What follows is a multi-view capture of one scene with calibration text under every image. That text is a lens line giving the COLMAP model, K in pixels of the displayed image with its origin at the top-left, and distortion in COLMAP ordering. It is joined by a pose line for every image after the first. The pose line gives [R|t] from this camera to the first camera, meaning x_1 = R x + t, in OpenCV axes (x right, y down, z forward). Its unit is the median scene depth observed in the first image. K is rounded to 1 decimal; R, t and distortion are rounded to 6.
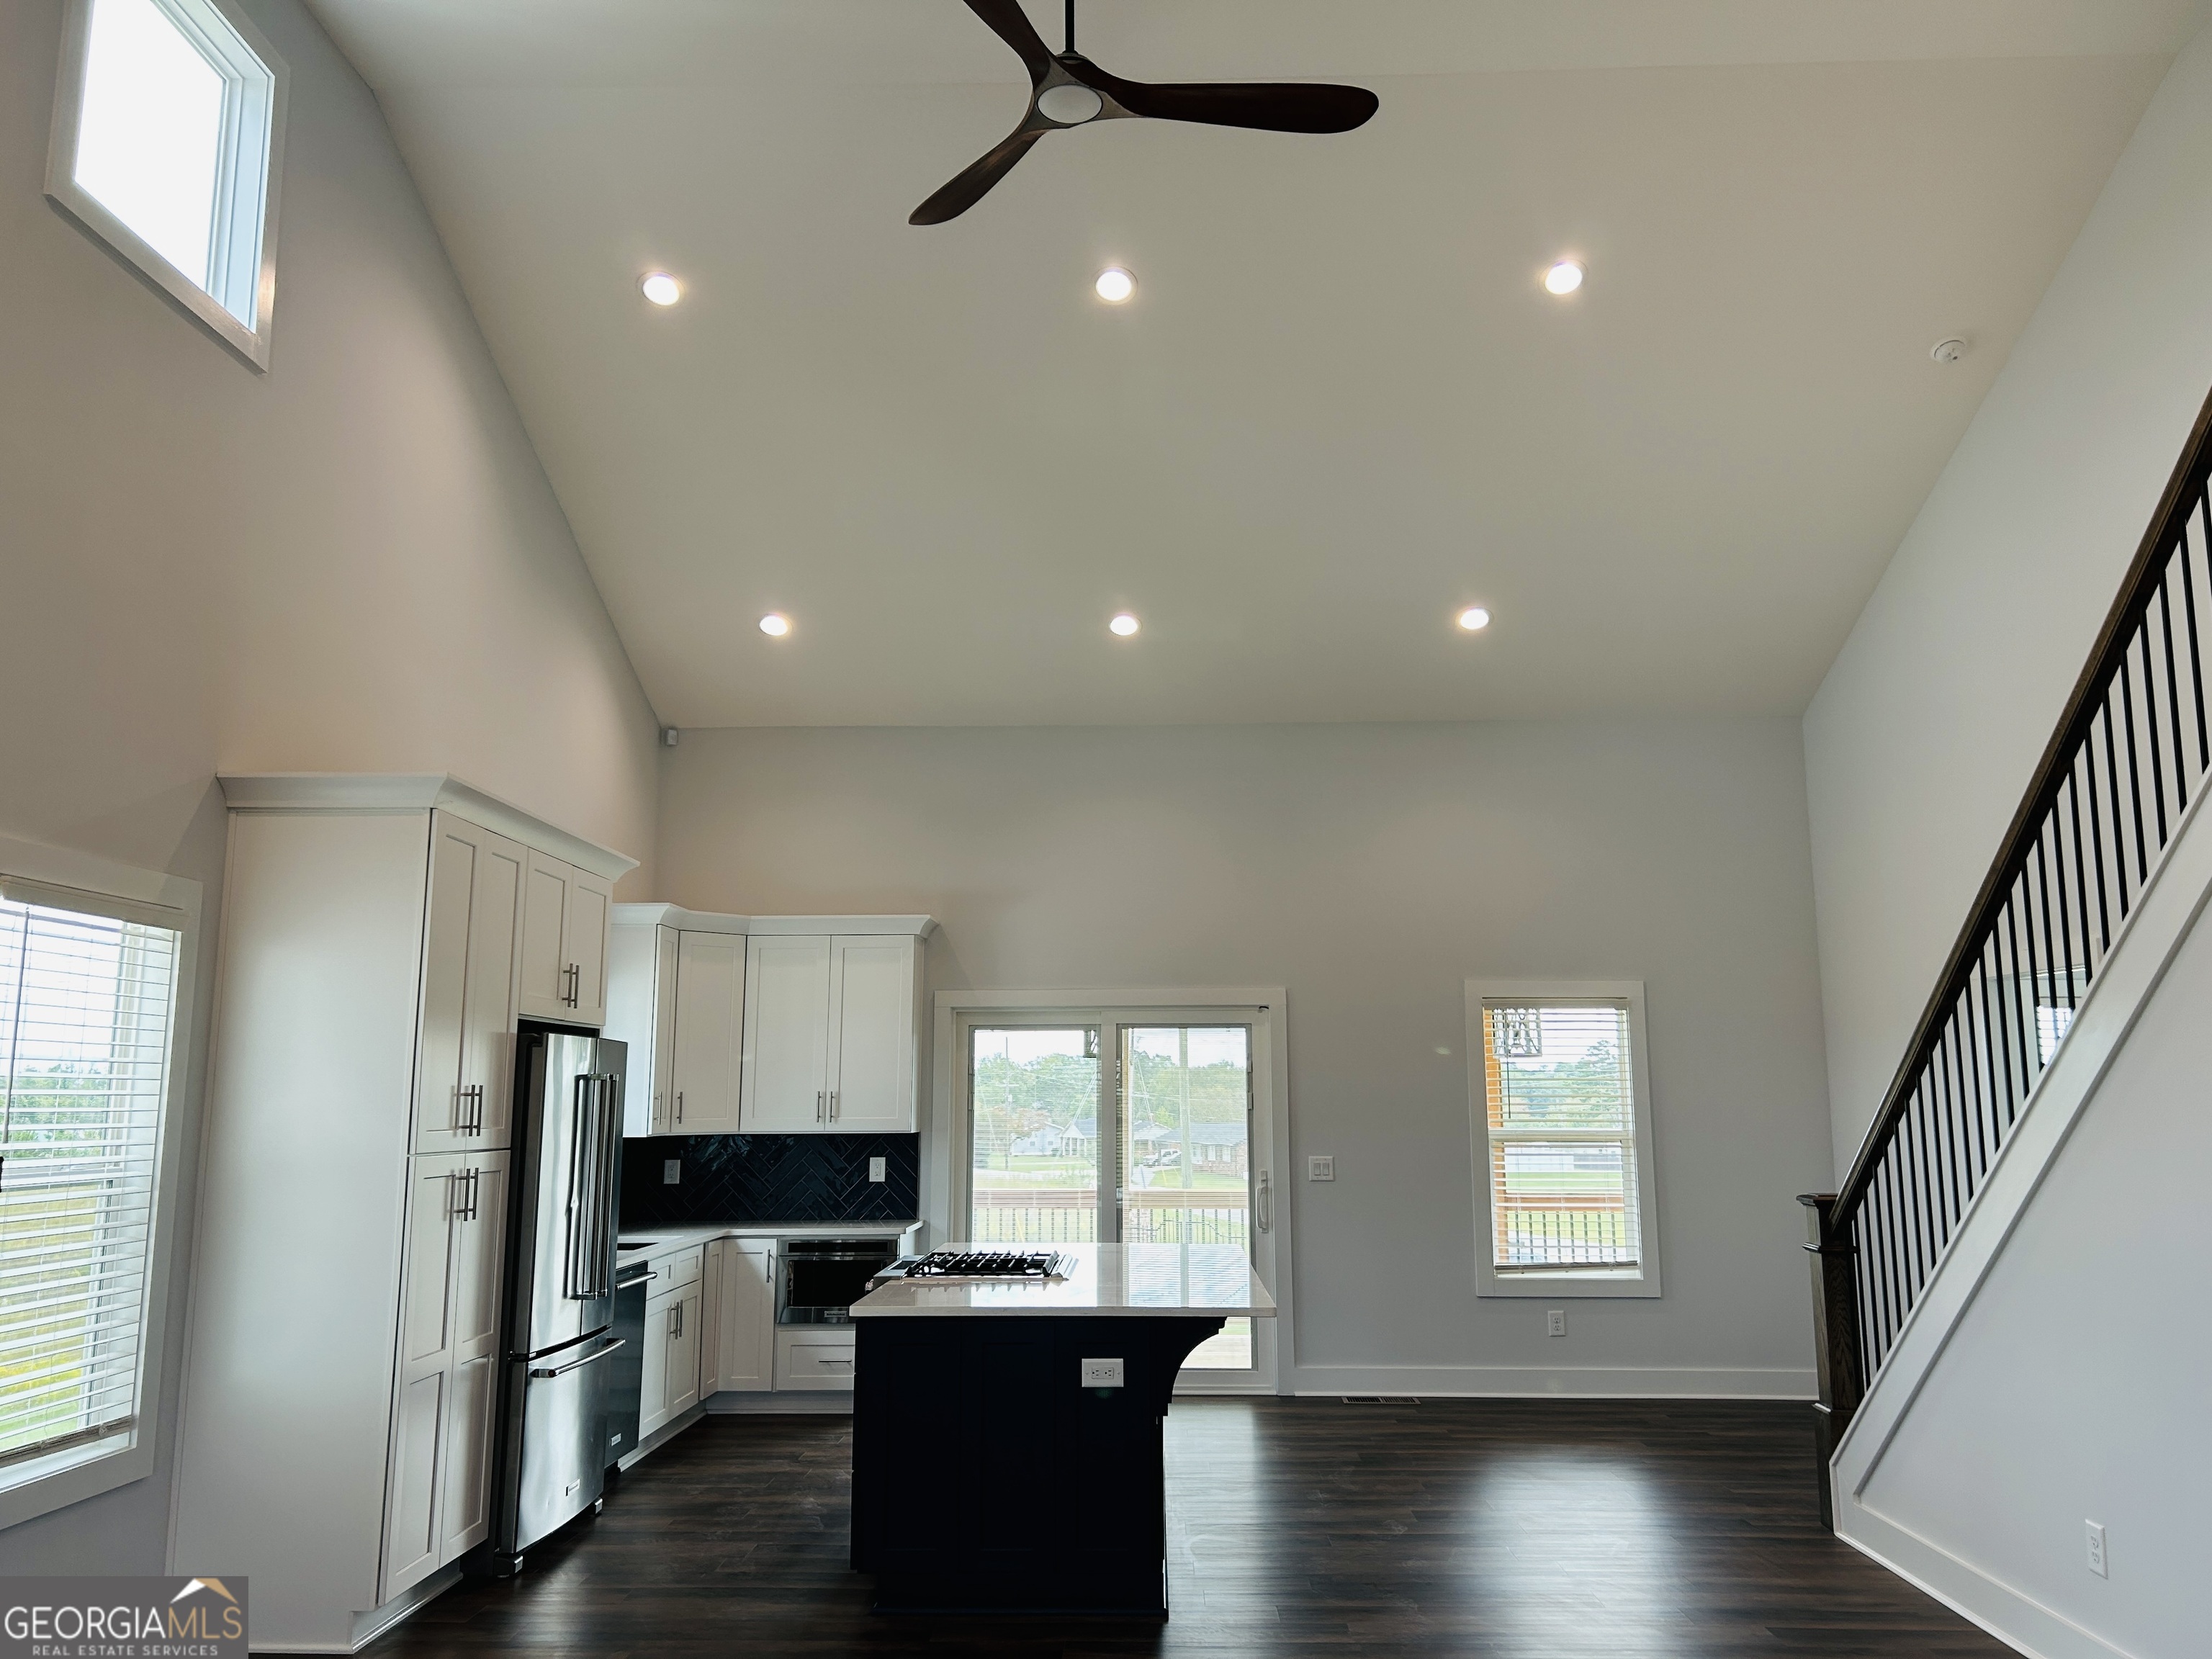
lens RADIAL K [[1651.3, 0, 1111.7], [0, 1651.3, 823.2], [0, 0, 1]] dist [0.025790, -0.013758]
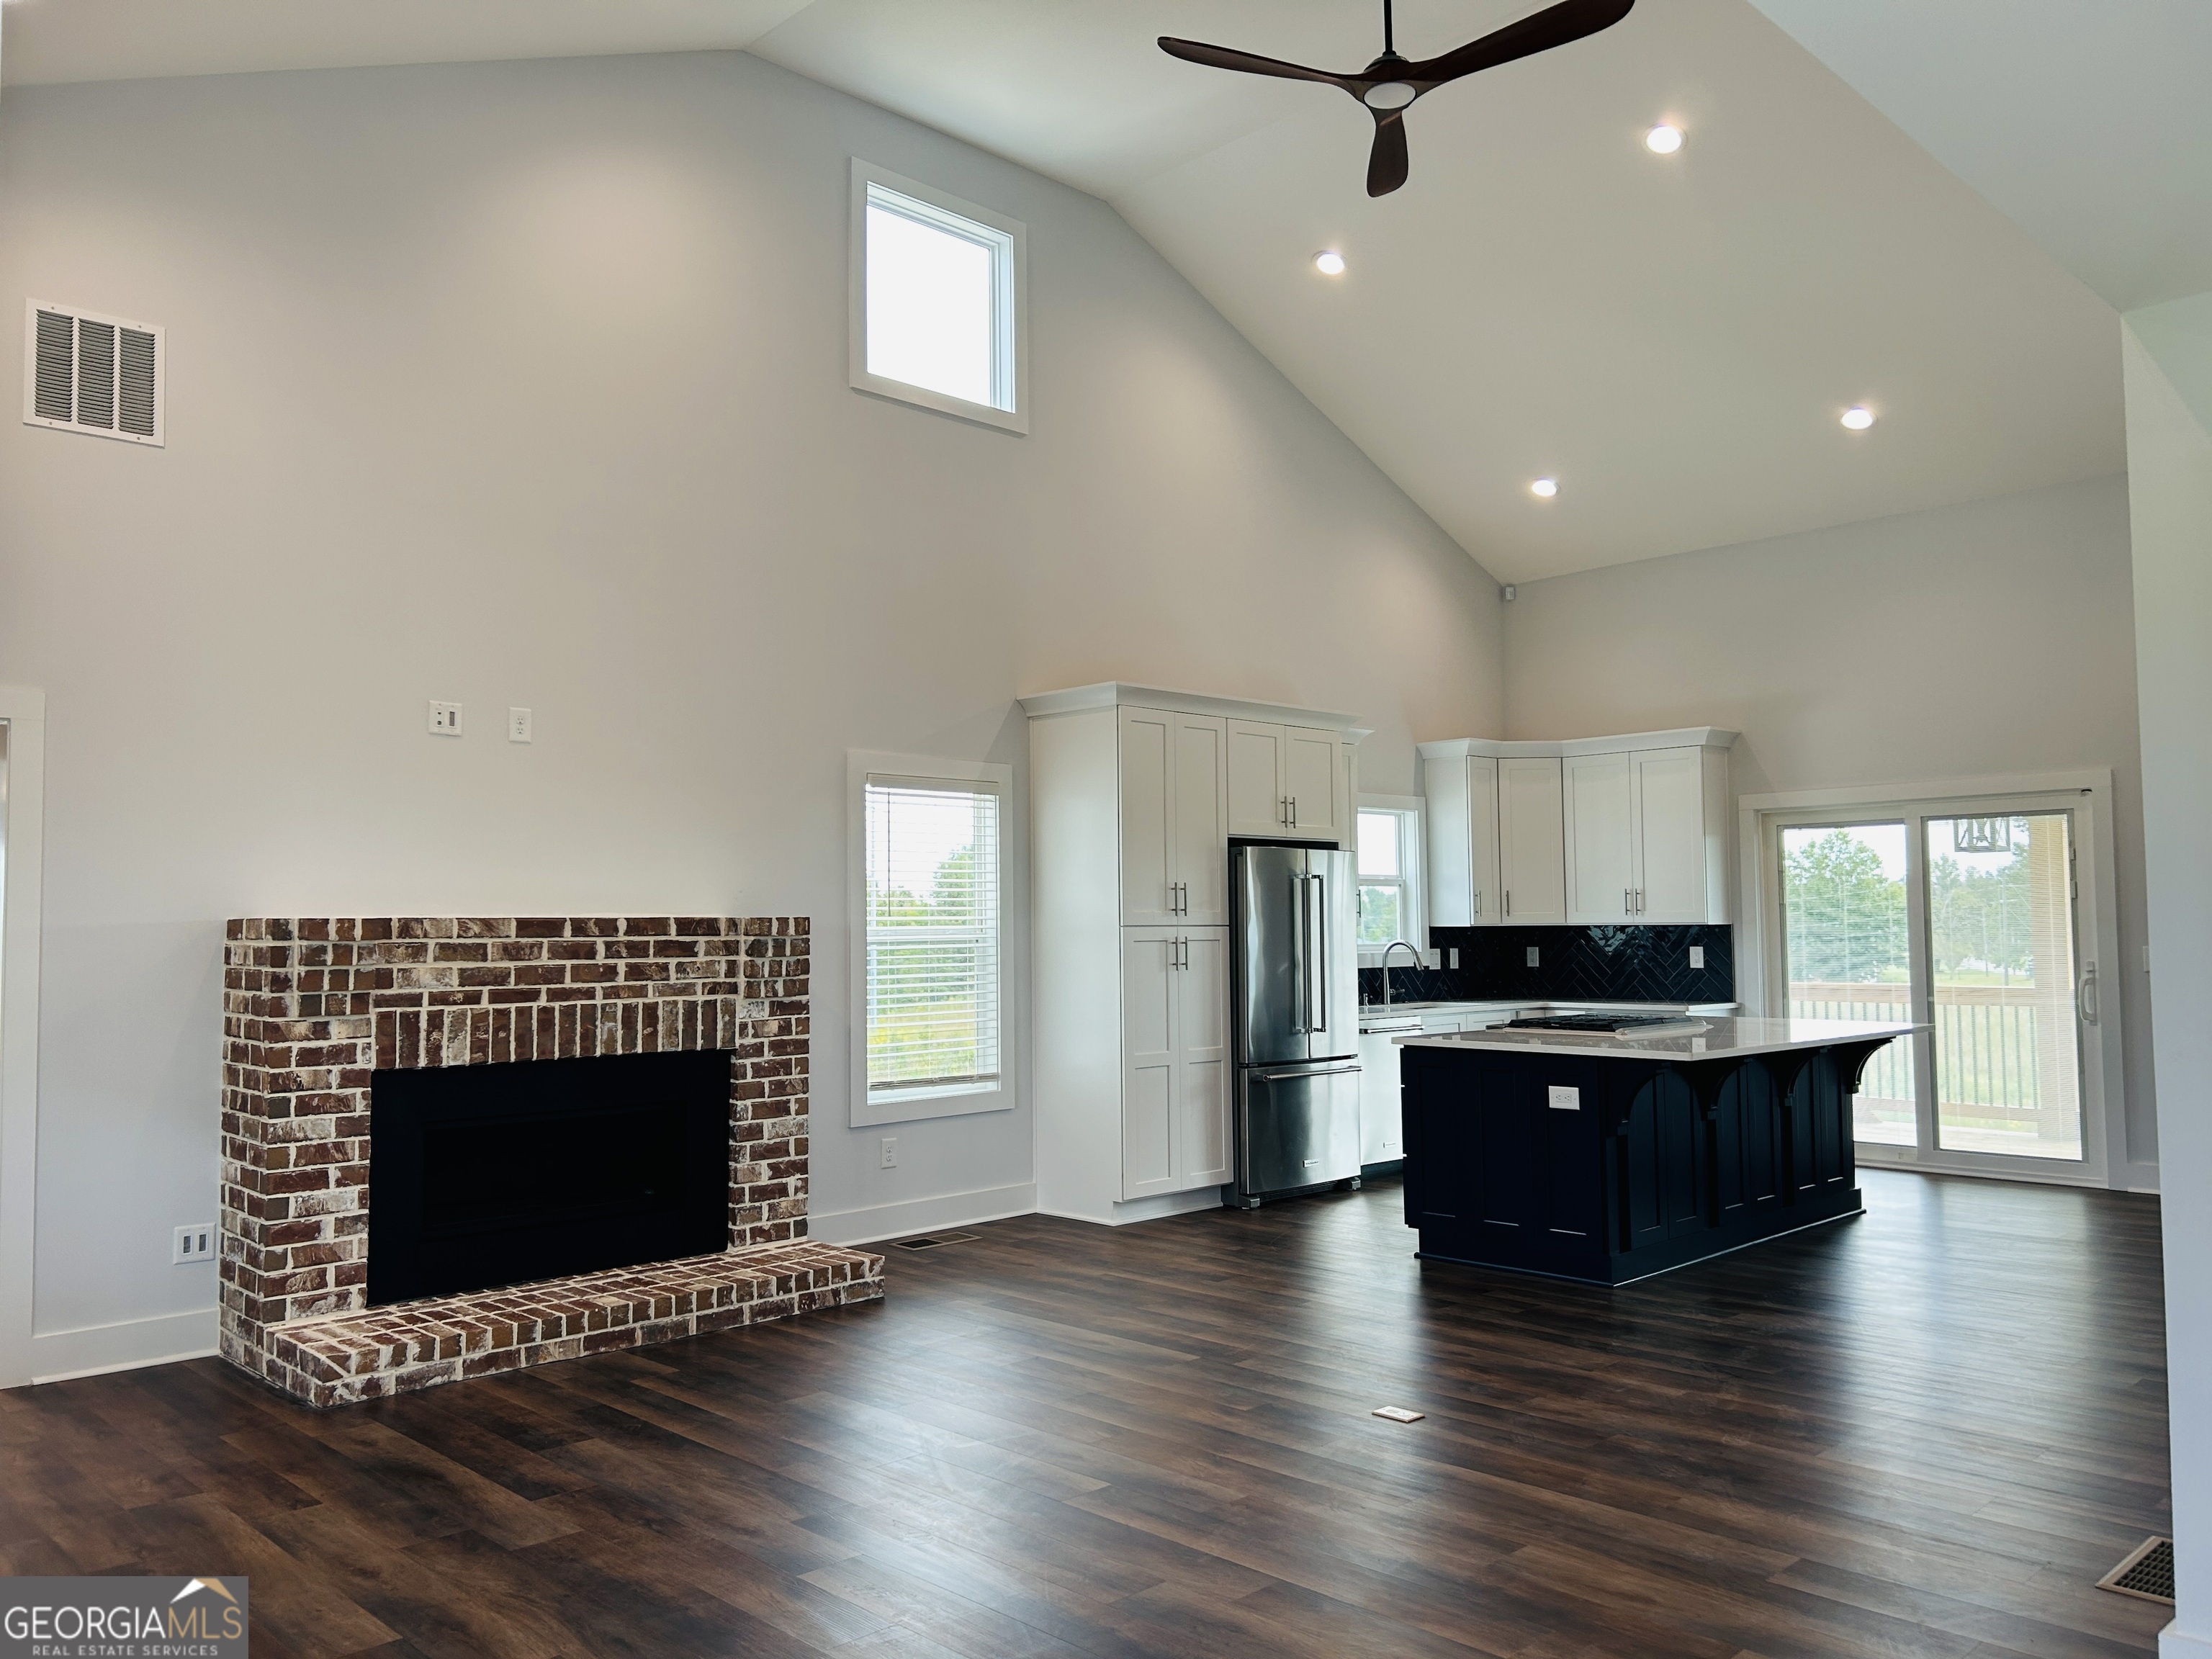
lens RADIAL K [[1651.3, 0, 1090.7], [0, 1651.3, 841.1], [0, 0, 1]] dist [0.025790, -0.013758]
pose [[0.708644, -0.041672, -0.704334, 0.364253], [0.125399, 0.989800, 0.067604, 0.005356], [0.694333, -0.136230, 0.706642, -0.063421]]
